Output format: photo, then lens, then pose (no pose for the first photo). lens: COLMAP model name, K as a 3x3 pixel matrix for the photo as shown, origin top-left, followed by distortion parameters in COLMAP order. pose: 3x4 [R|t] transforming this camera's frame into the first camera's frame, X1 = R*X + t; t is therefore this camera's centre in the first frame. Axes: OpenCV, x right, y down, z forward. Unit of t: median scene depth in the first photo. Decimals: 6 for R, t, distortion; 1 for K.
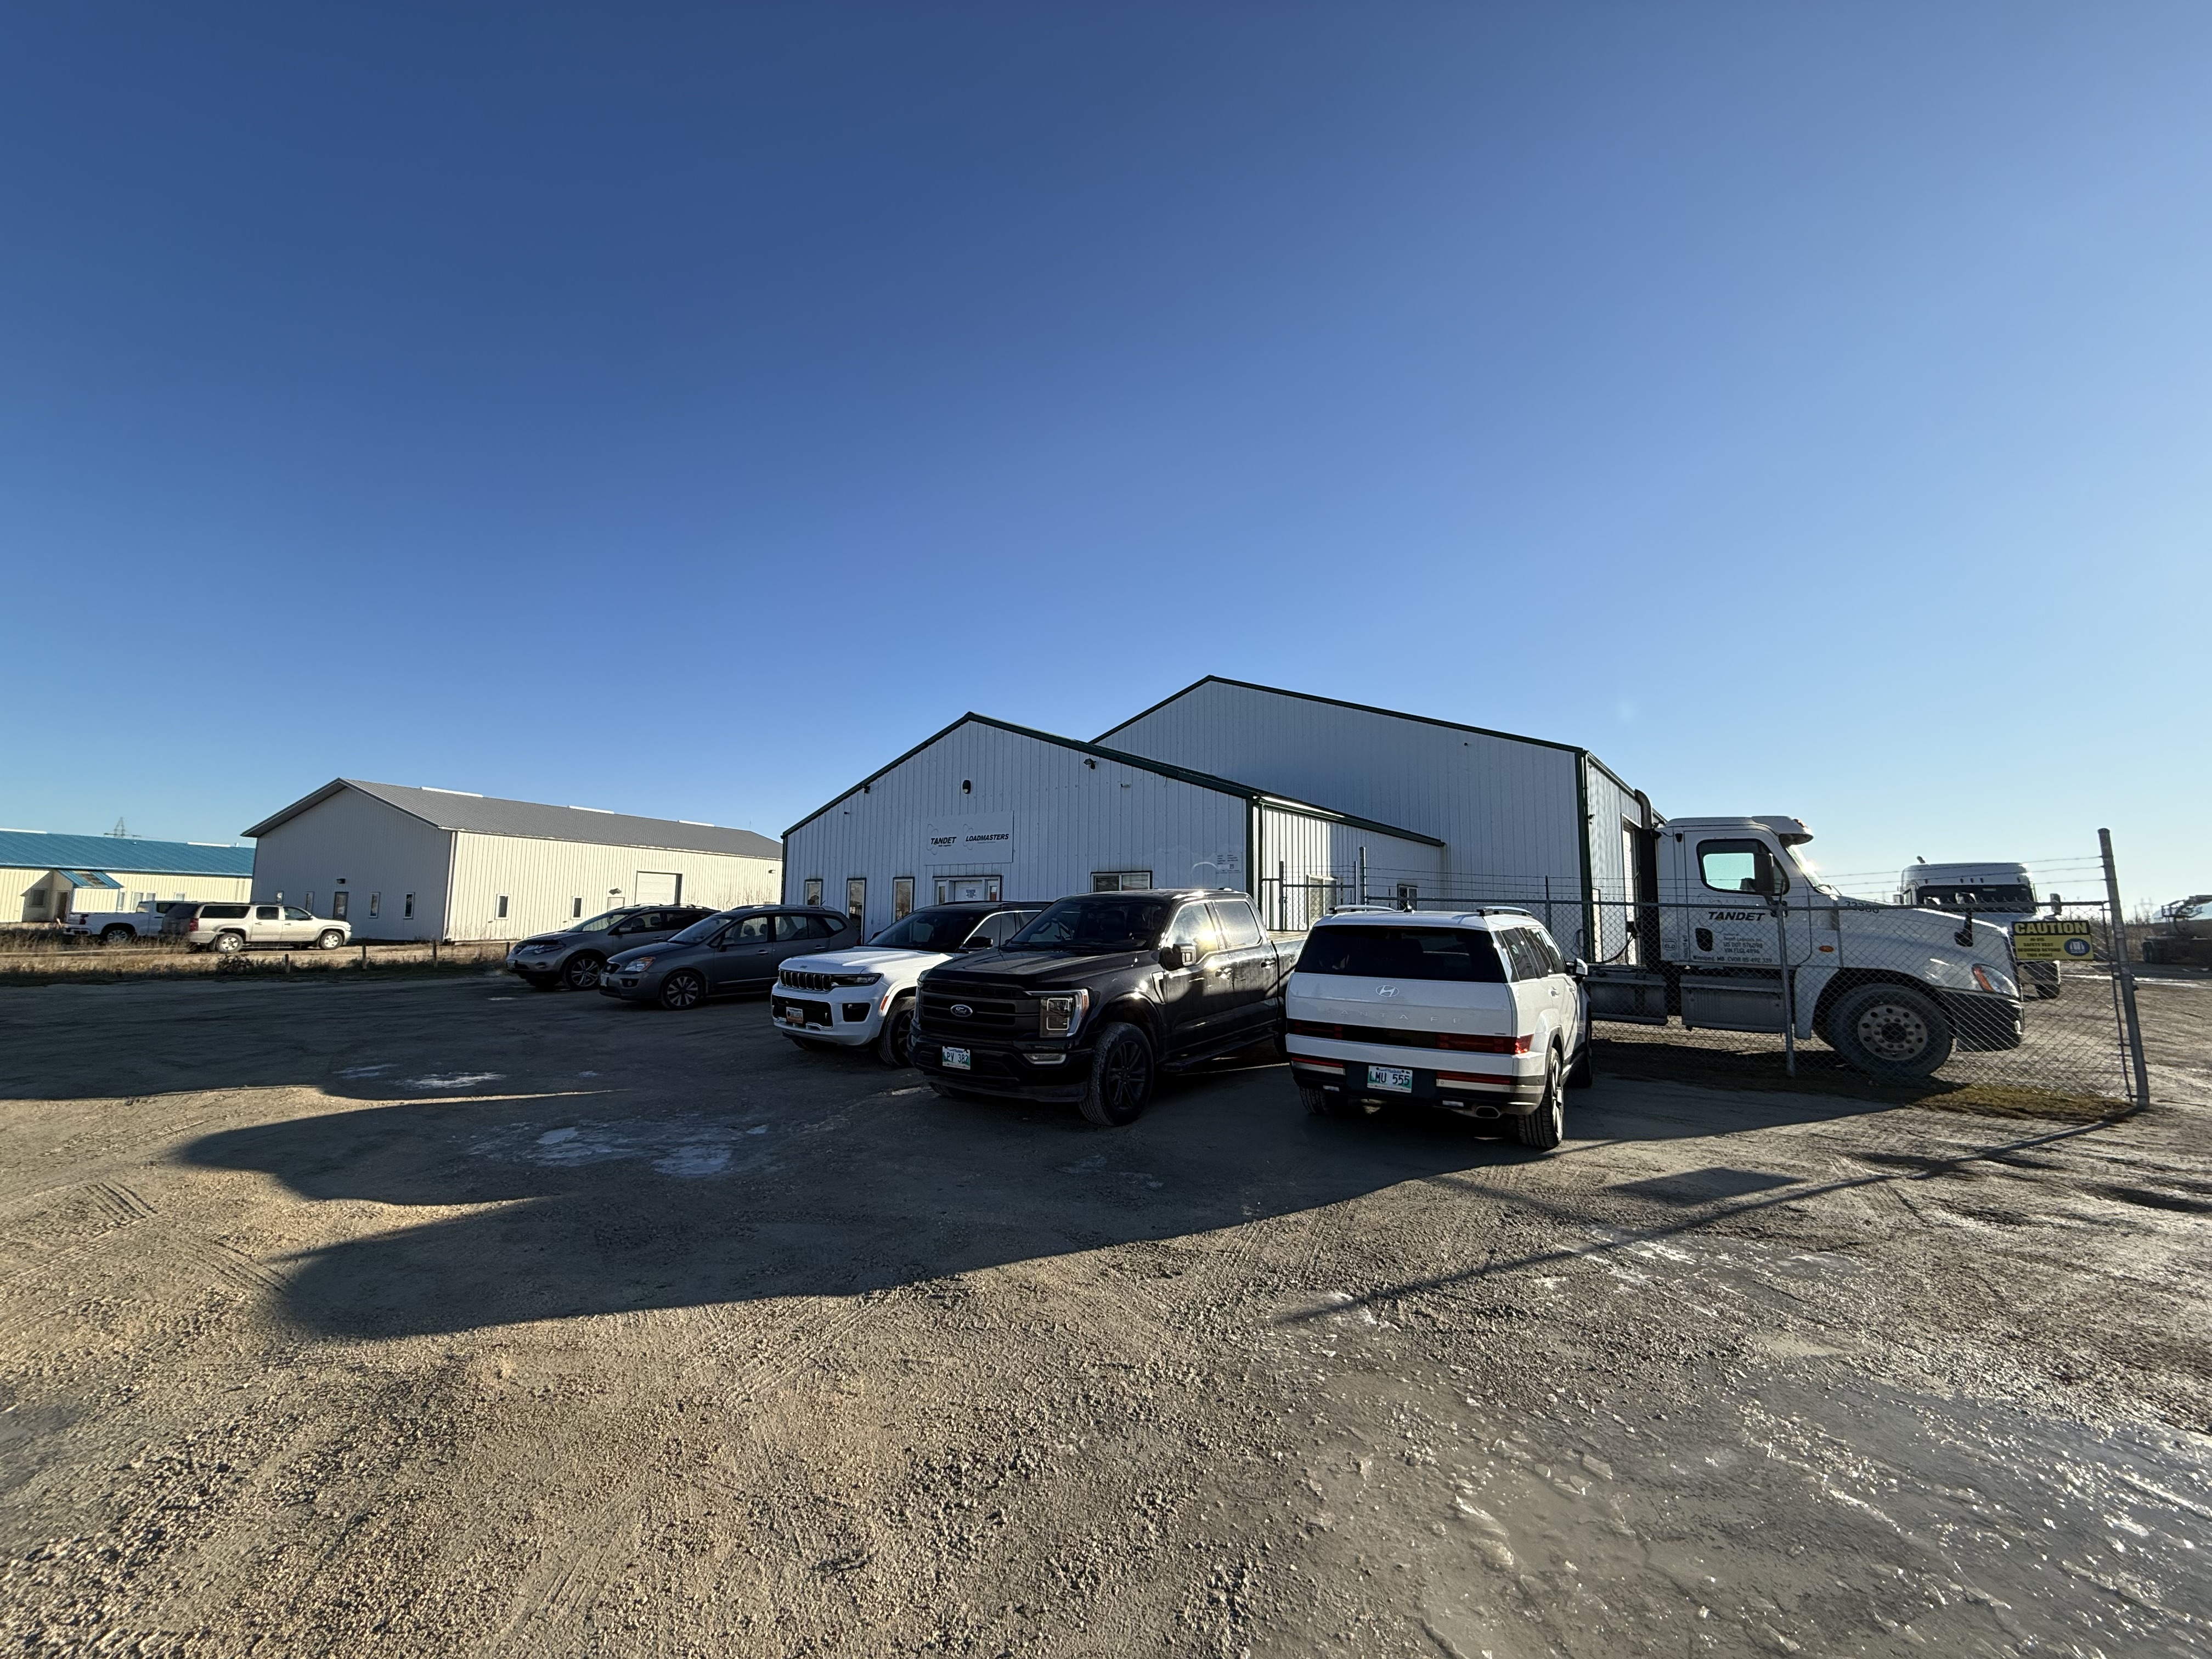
lens RADIAL K [[876.1, 0, 1103.1], [0, 876.1, 824.1], [0, 0, 1]] dist [-0.000929, -0.000218]
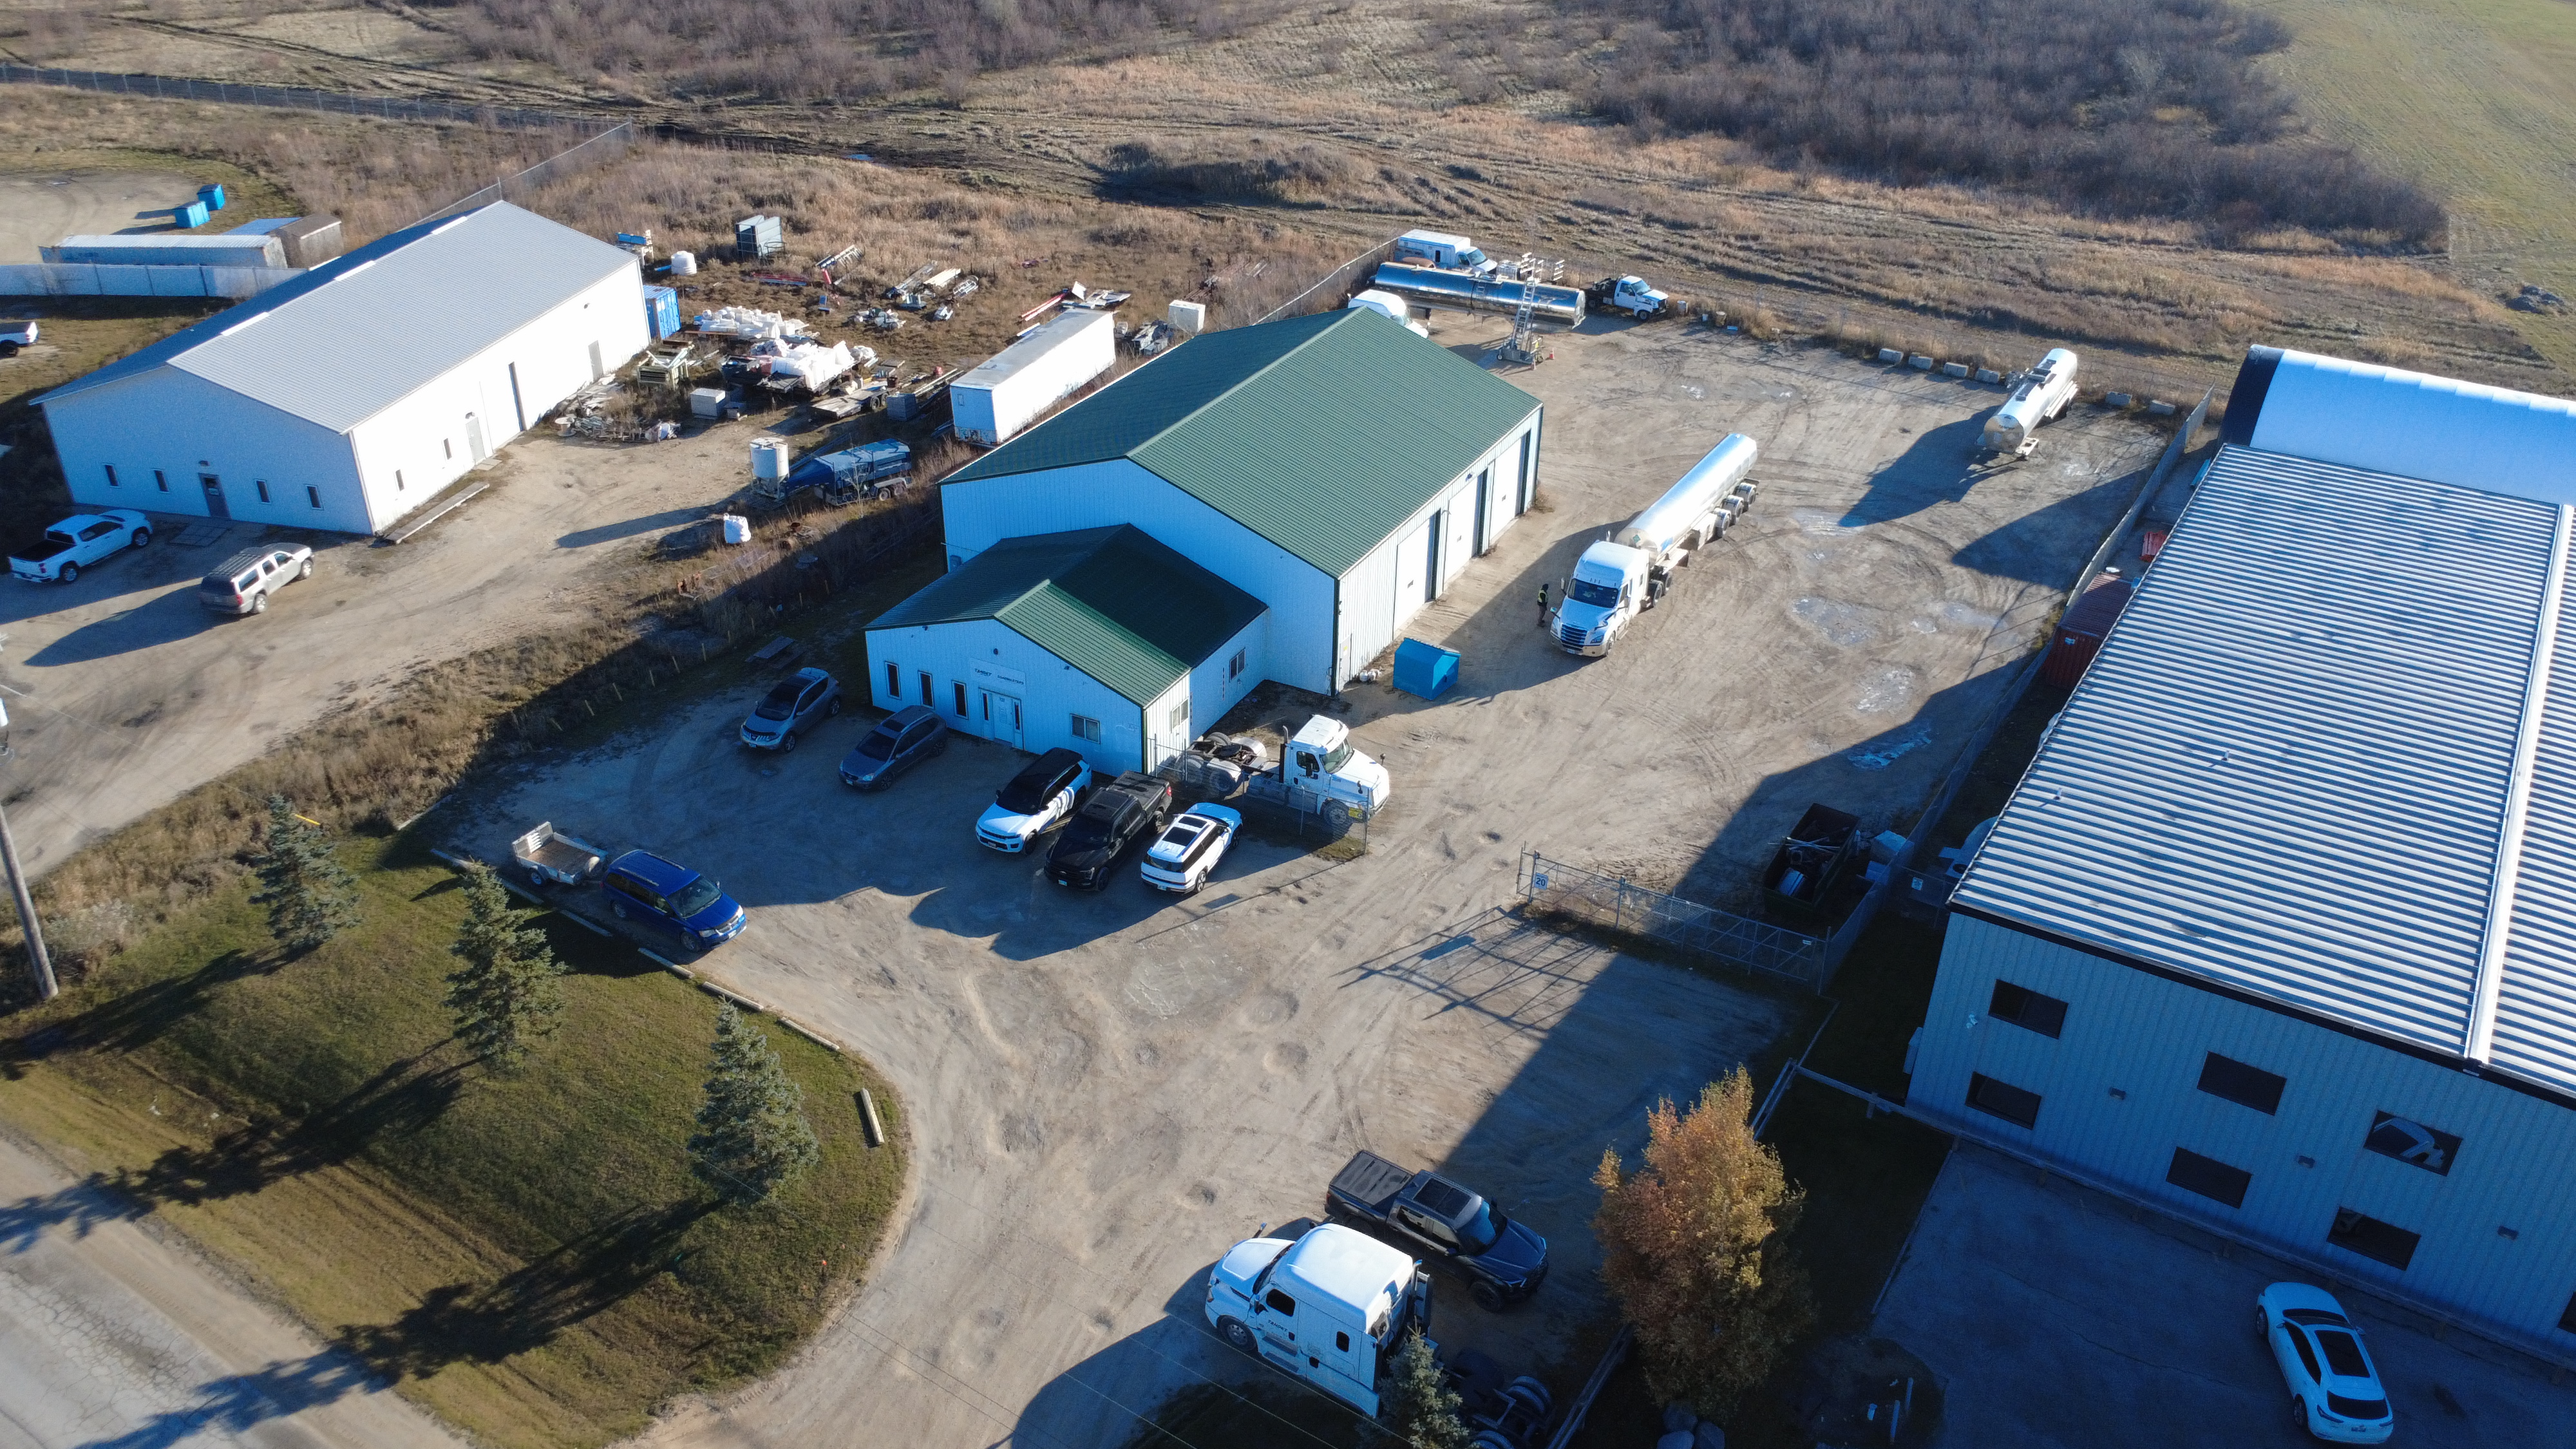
lens RADIAL K [[1924.7, 0, 1287.8], [0, 1924.7, 725.3], [0, 0, 1]] dist [0.000773, -0.006089]
pose [[0.984184, -0.085203, 0.155314, -0.225855], [-0.023901, 0.804858, 0.592987, -2.770361], [-0.175530, -0.587320, 0.790091, -2.859248]]
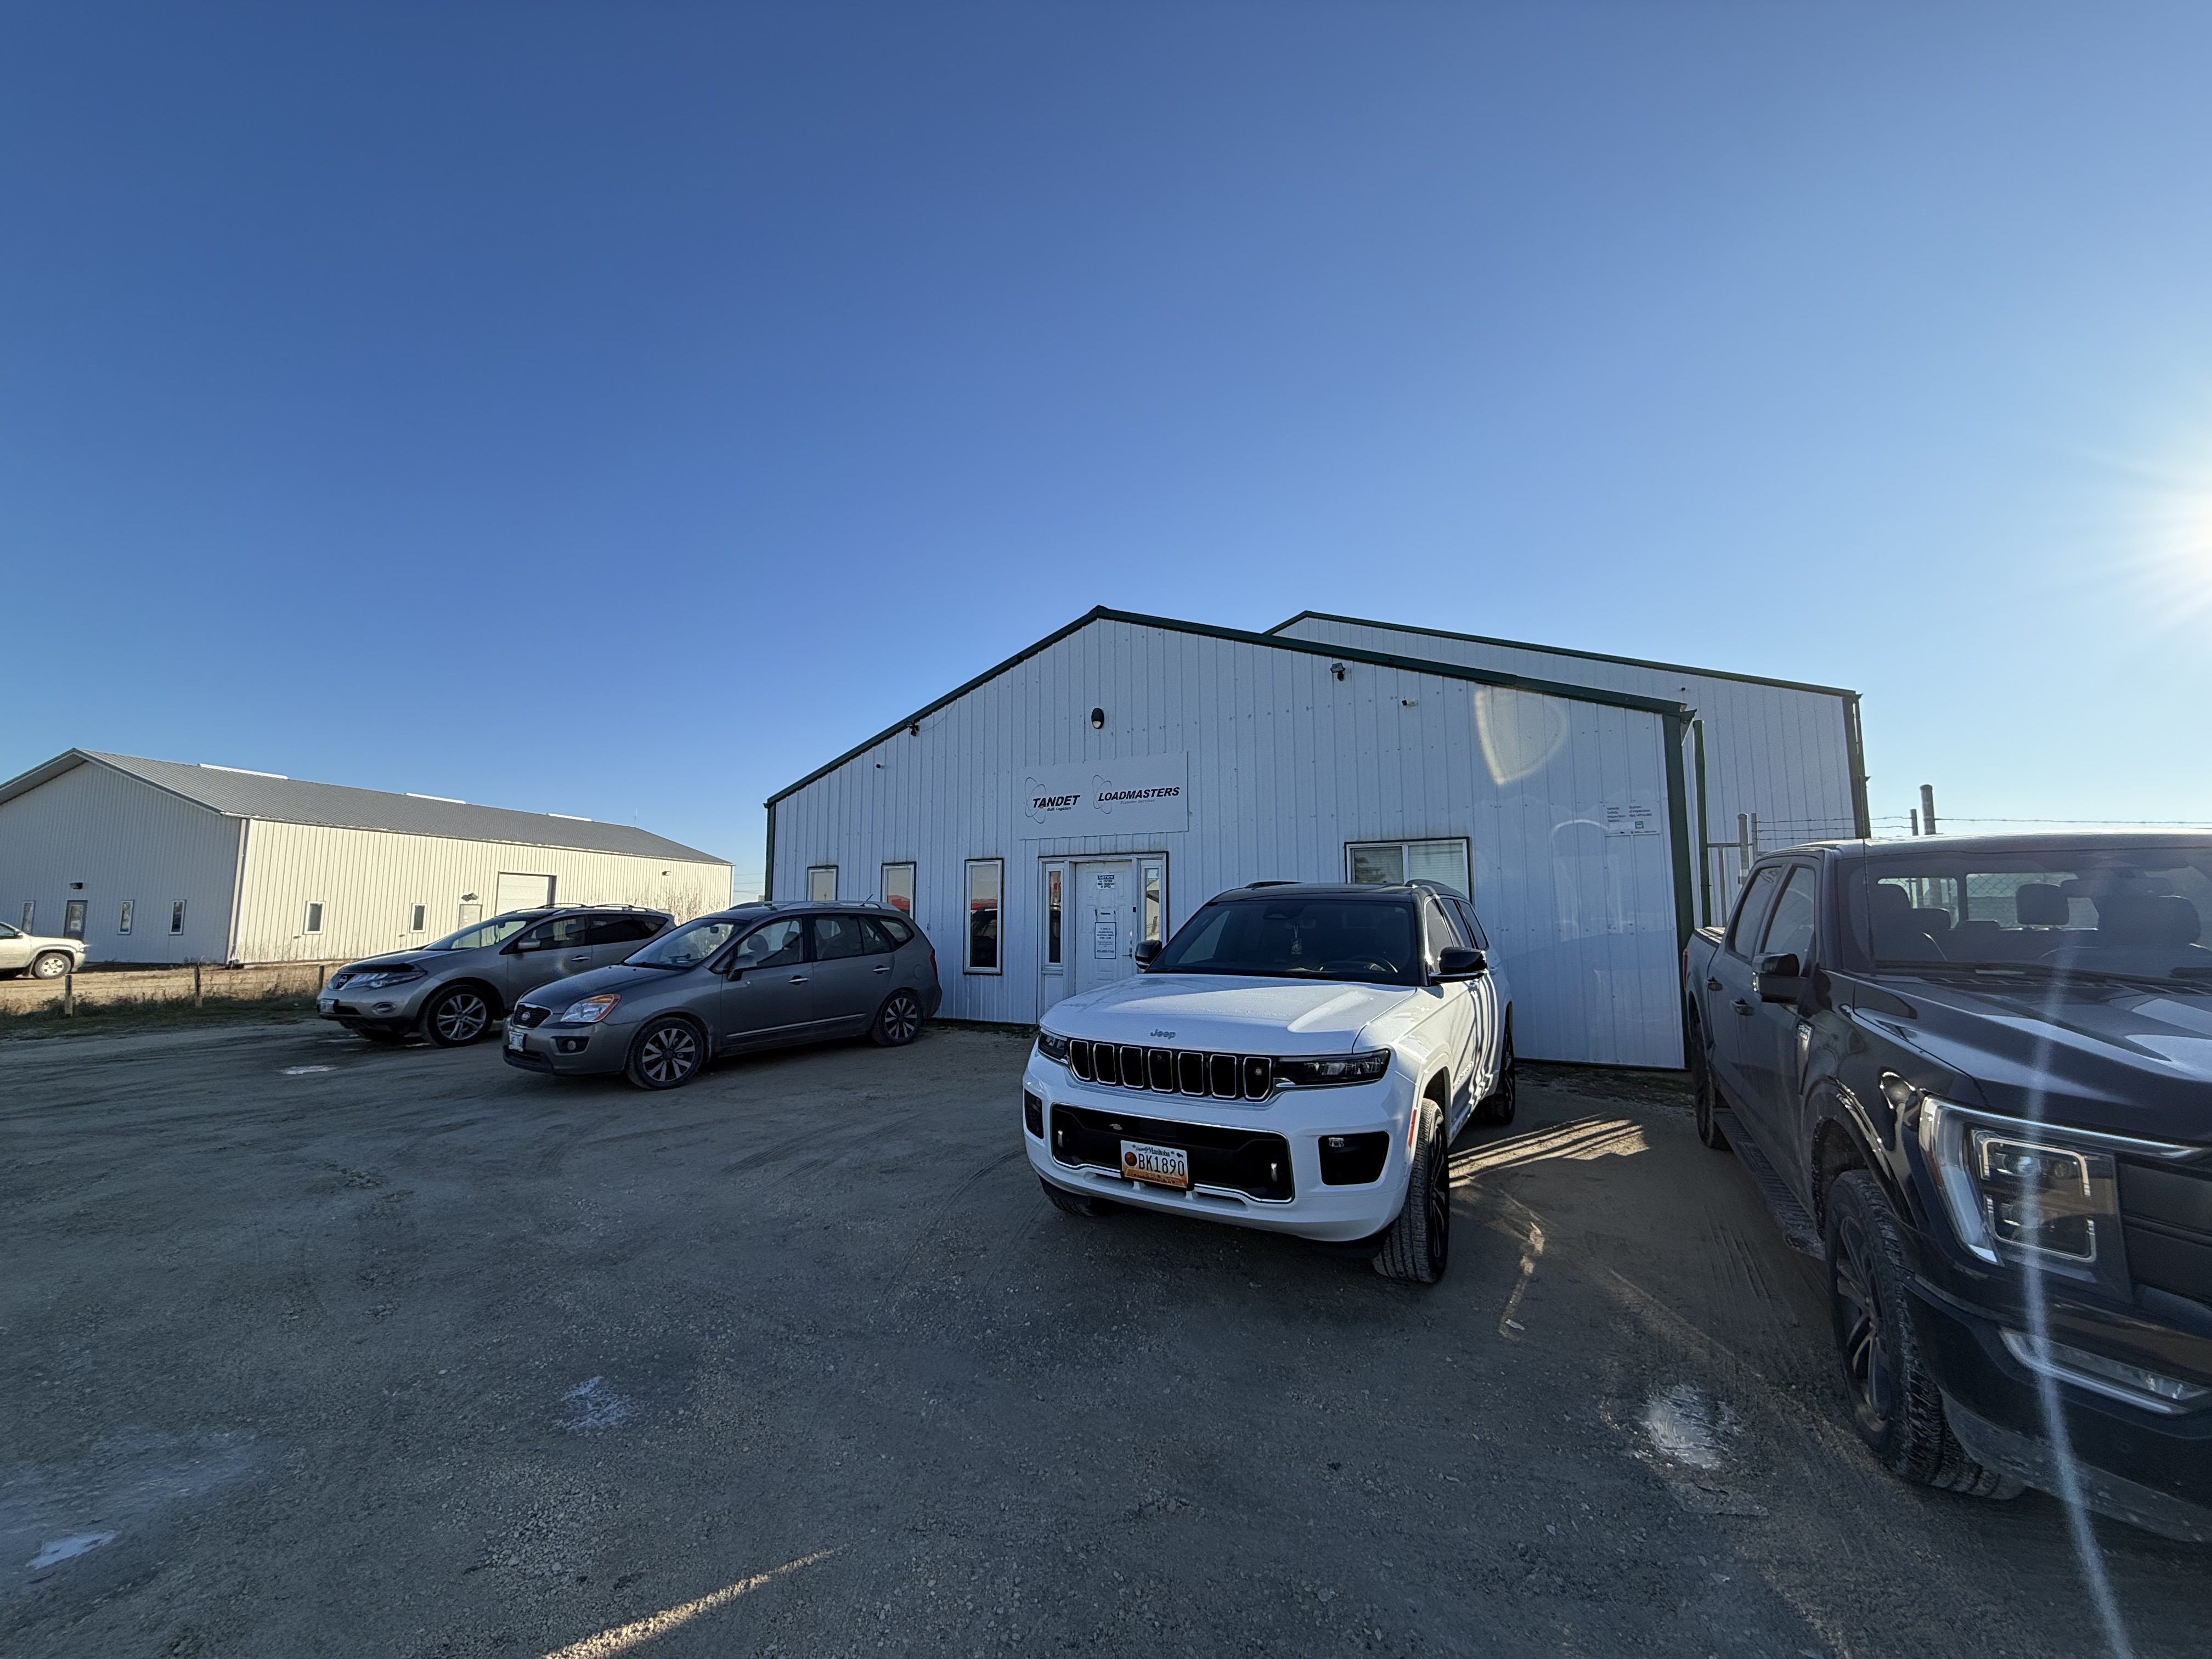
lens RADIAL K [[876.1, 0, 1100.8], [0, 876.1, 824.3], [0, 0, 1]] dist [-0.000929, -0.000218]
pose [[0.991602, 0.001716, 0.129317, -0.279114], [-0.000858, 0.999977, -0.006688, 0.048316], [-0.129325, 0.006521, 0.991581, 0.411338]]
